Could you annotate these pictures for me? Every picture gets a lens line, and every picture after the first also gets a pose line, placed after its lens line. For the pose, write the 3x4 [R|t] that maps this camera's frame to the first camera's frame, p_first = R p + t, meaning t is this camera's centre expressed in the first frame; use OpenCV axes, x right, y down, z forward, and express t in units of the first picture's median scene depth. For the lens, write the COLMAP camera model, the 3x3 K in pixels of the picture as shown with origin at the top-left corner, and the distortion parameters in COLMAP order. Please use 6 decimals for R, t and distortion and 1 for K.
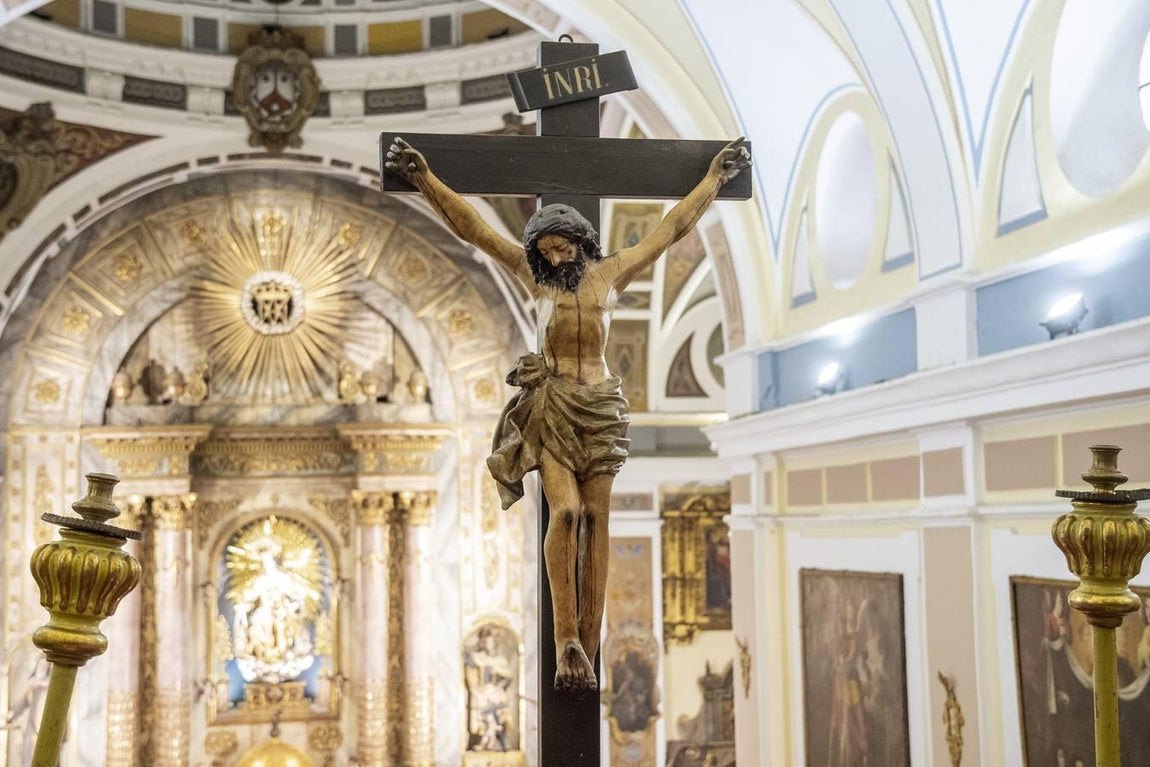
lens RADIAL K [[1800.7, 0, 575.0], [0, 1800.7, 383.5], [0, 0, 1]] dist [0.067076, 0.031761]
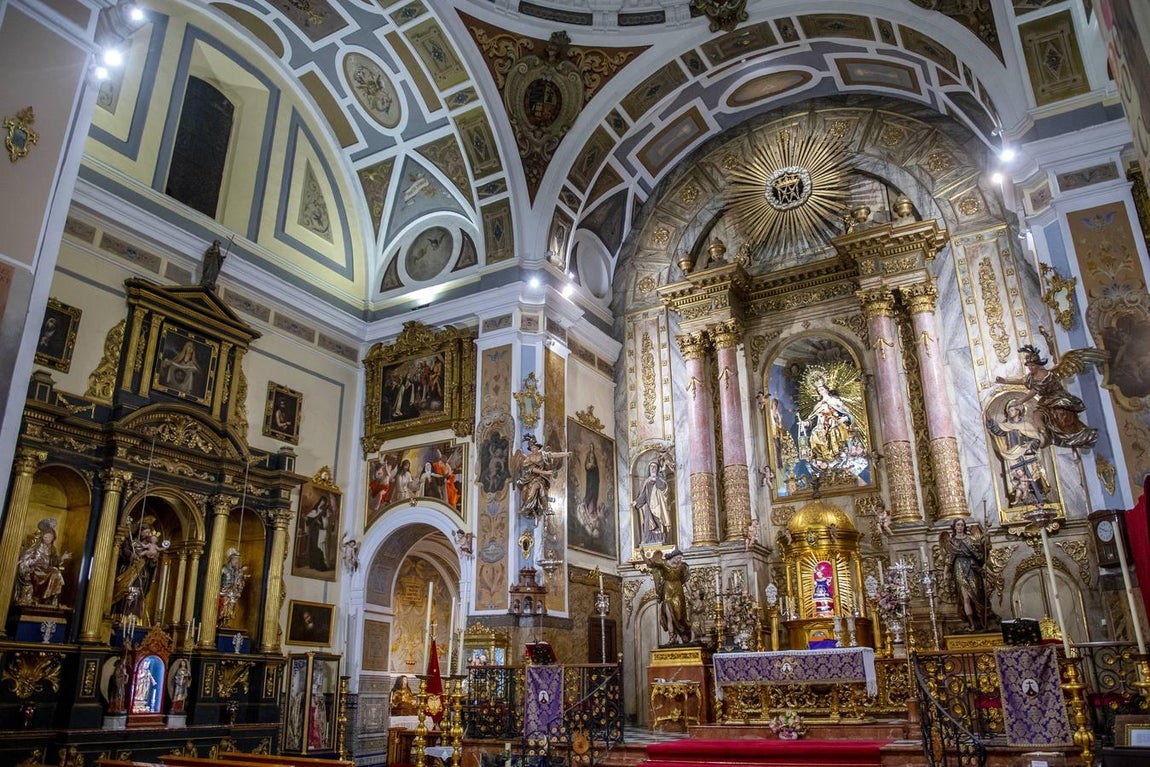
lens RADIAL K [[825.7, 0, 575.0], [0, 825.7, 383.5], [0, 0, 1]] dist [-0.072932, 0.010392]
pose [[0.766259, -0.201292, -0.610188, 0.052419], [0.045810, 0.964359, -0.260602, 0.246396], [0.640897, 0.171735, 0.748170, 0.472060]]
